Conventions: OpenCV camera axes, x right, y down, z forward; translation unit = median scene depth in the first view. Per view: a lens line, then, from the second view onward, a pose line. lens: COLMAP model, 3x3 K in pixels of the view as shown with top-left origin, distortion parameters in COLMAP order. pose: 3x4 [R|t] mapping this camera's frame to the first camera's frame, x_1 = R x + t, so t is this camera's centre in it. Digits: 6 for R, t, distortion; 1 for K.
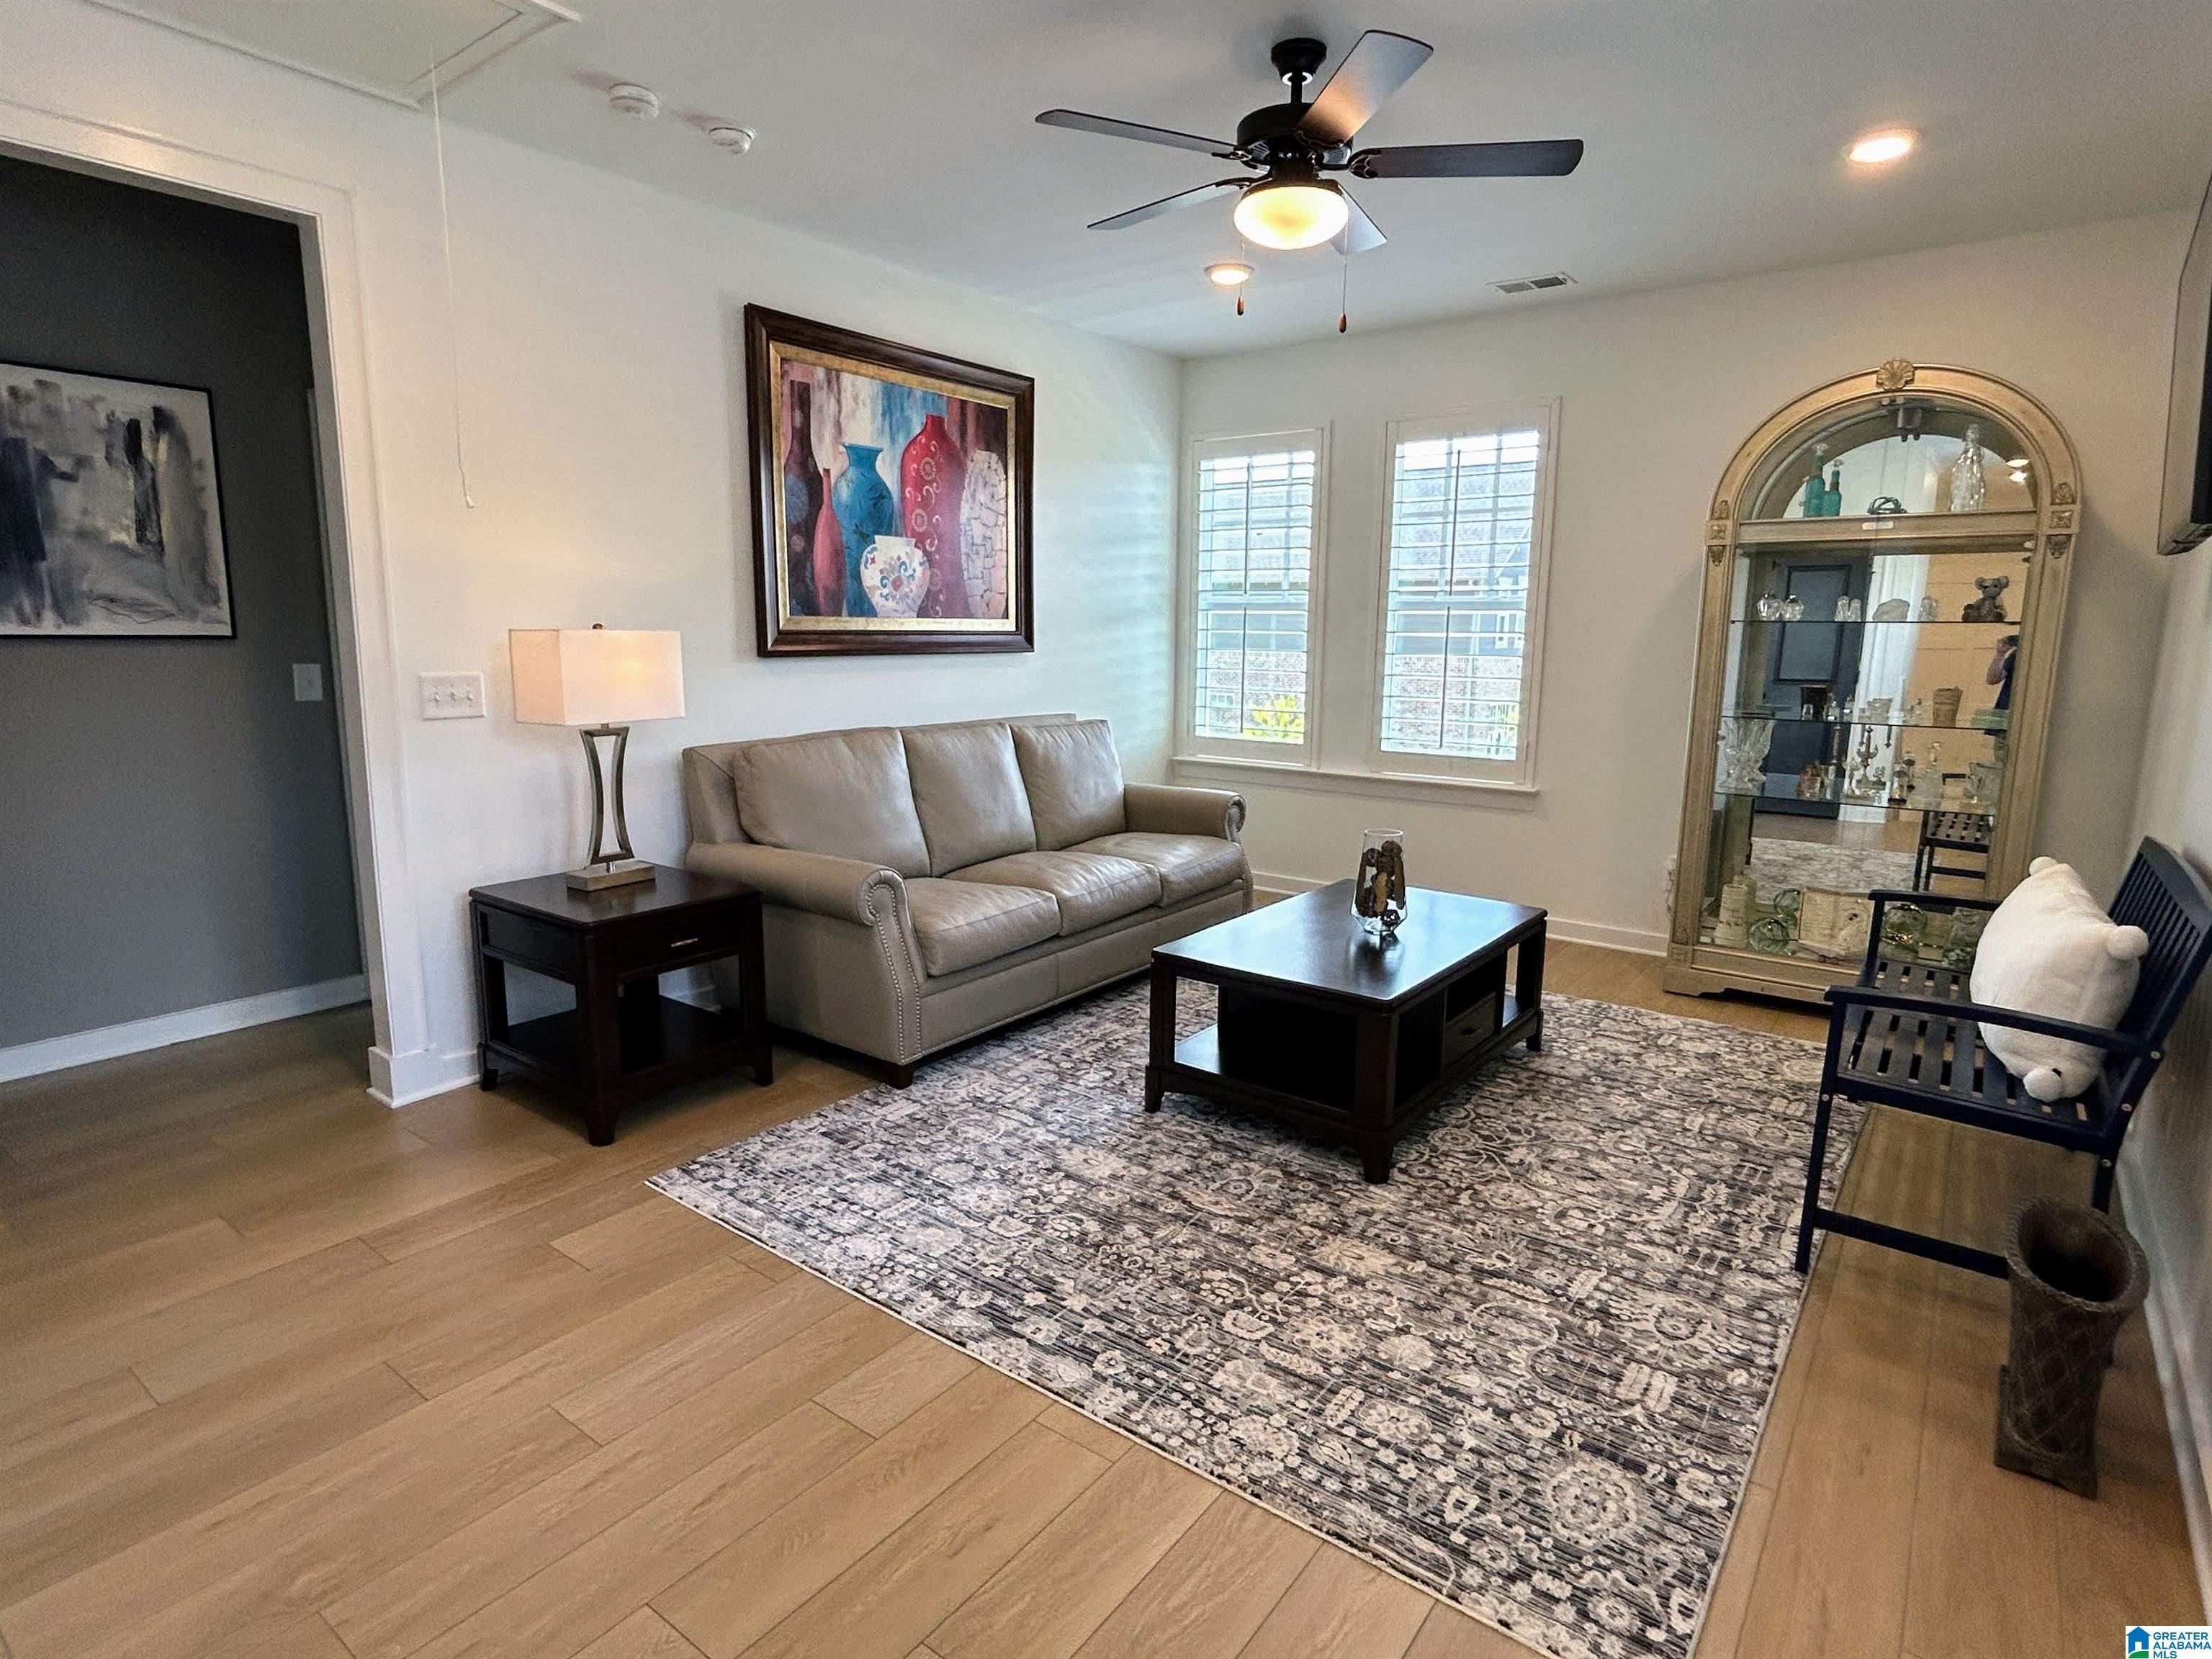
lens RADIAL K [[1174.4, 0, 1102.9], [0, 1174.4, 830.1], [0, 0, 1]] dist [0.003897, 0.002410]
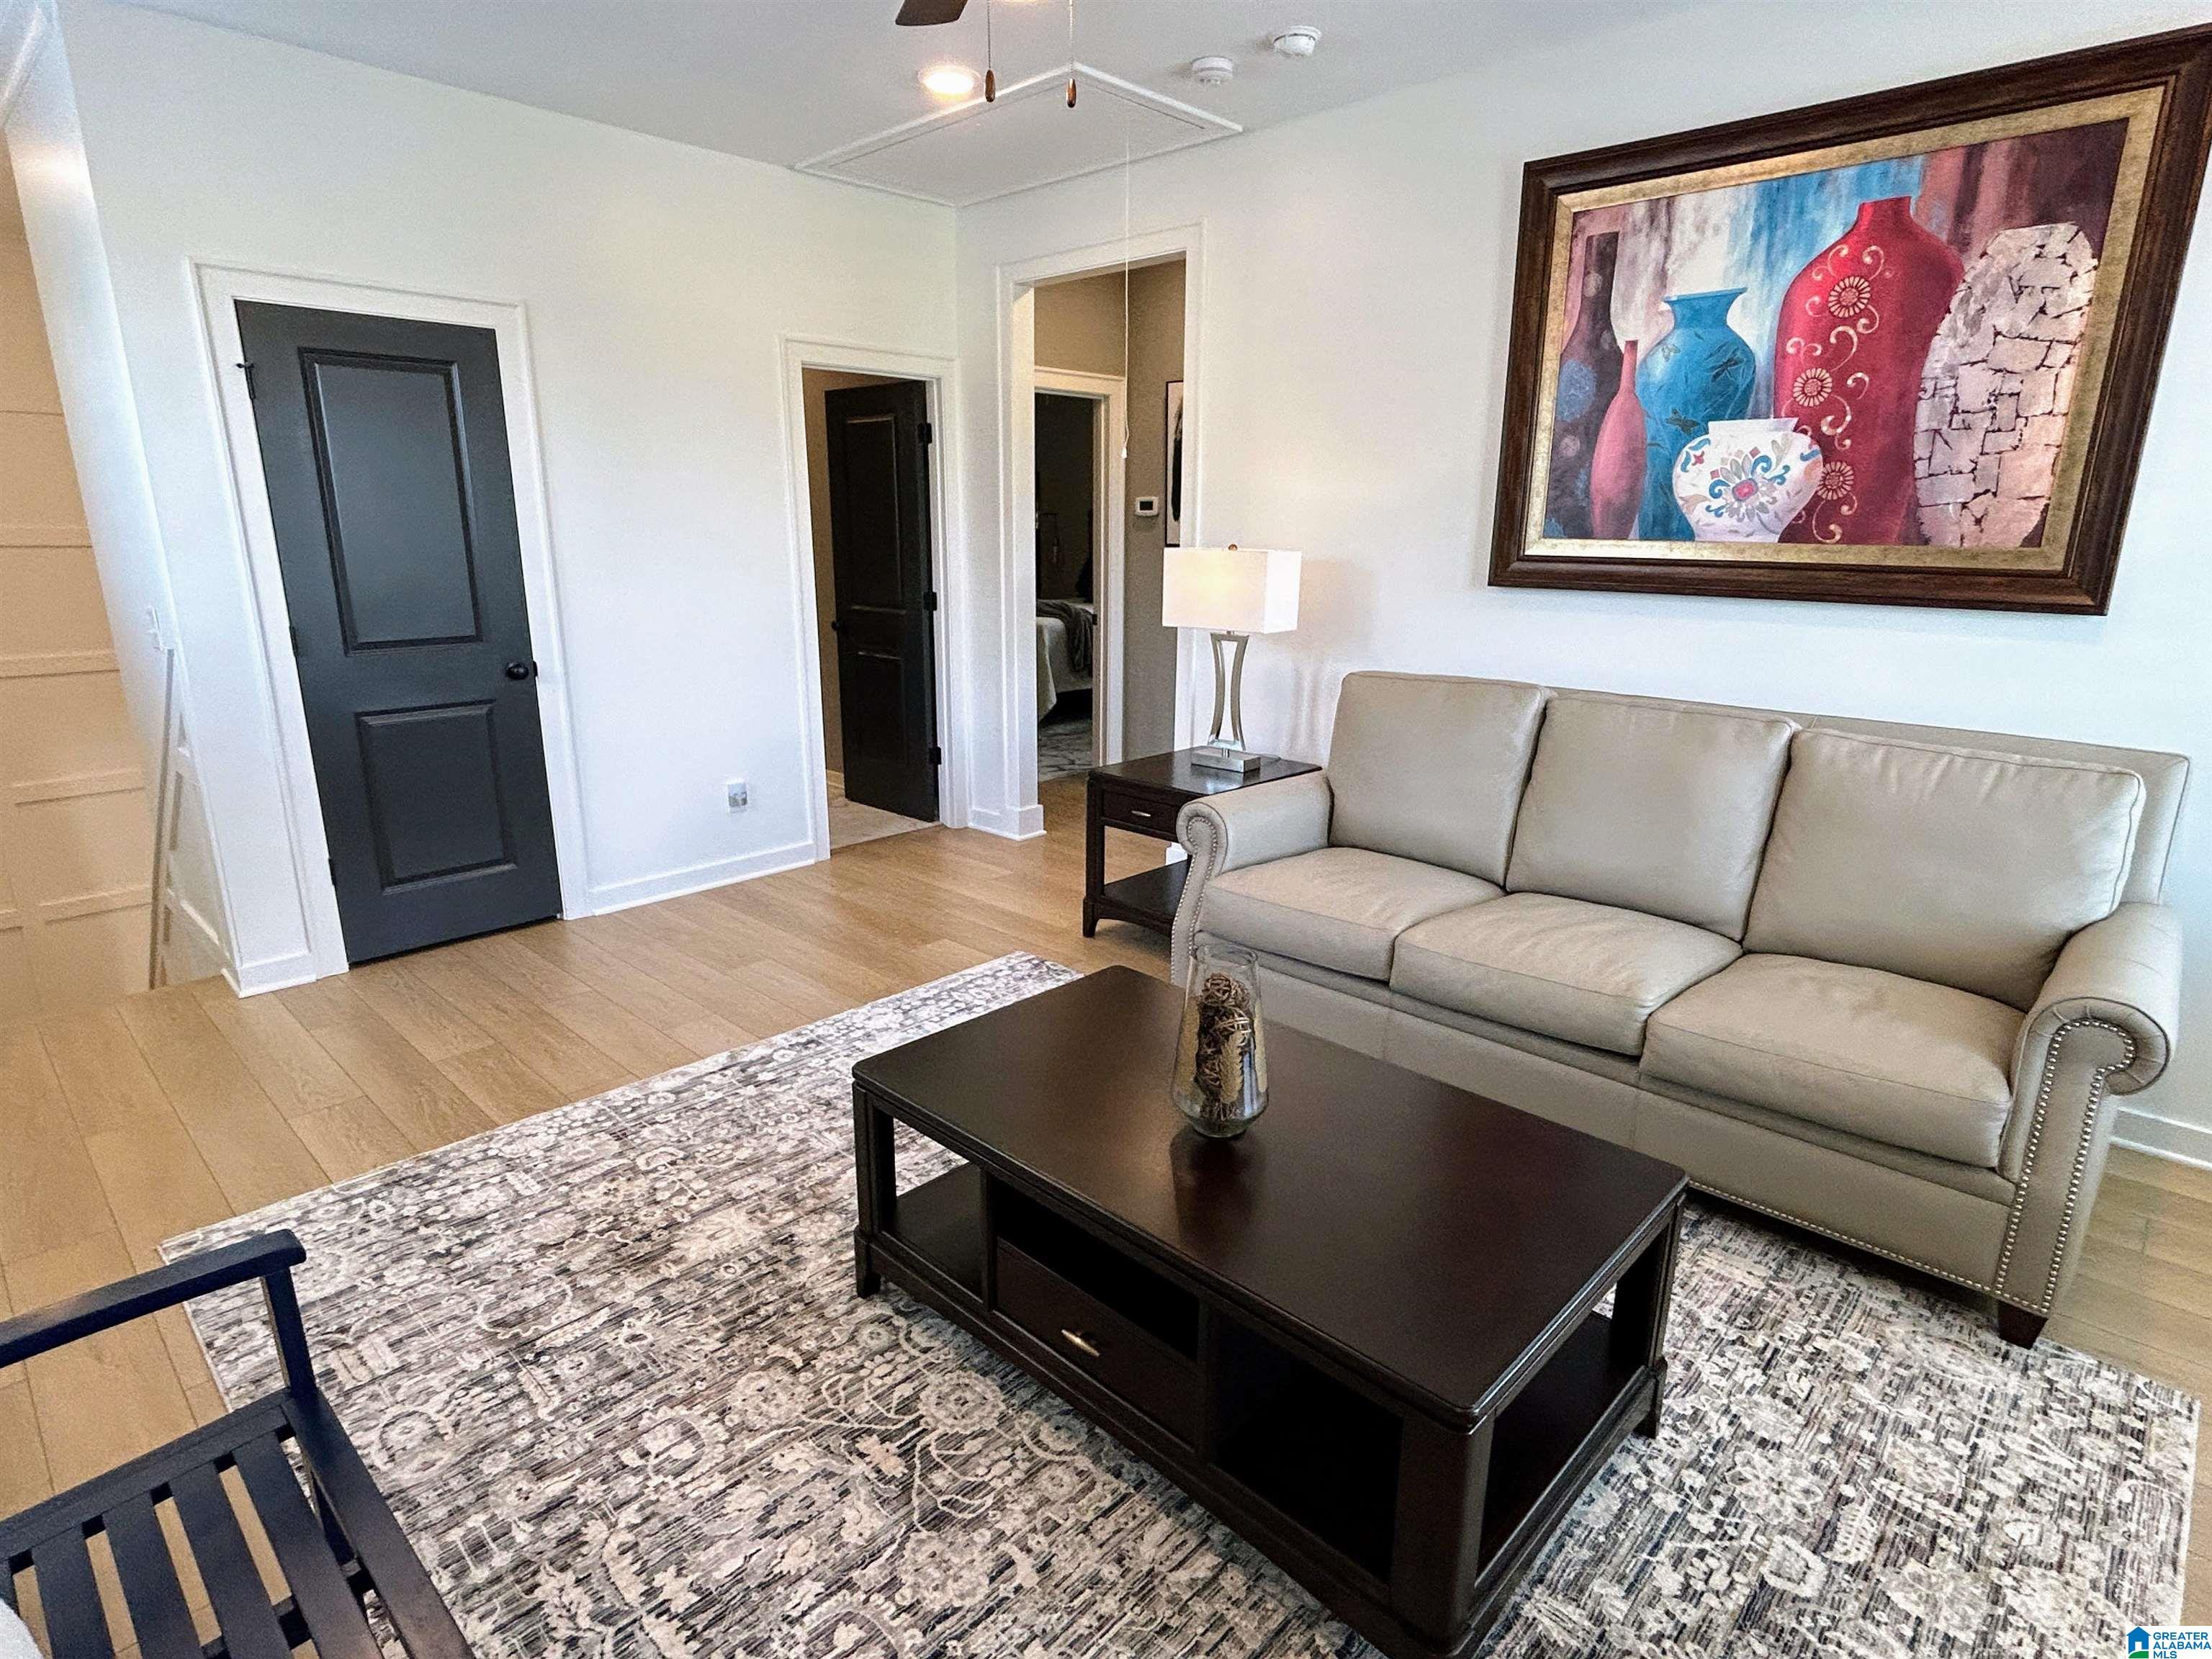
lens RADIAL K [[1174.4, 0, 1105.4], [0, 1174.4, 824.0], [0, 0, 1]] dist [0.003897, 0.002410]
pose [[-0.112163, 0.244015, -0.963263, 0.608912], [-0.177725, 0.948823, 0.261051, -0.151772], [0.977667, 0.200476, -0.063055, 0.784837]]
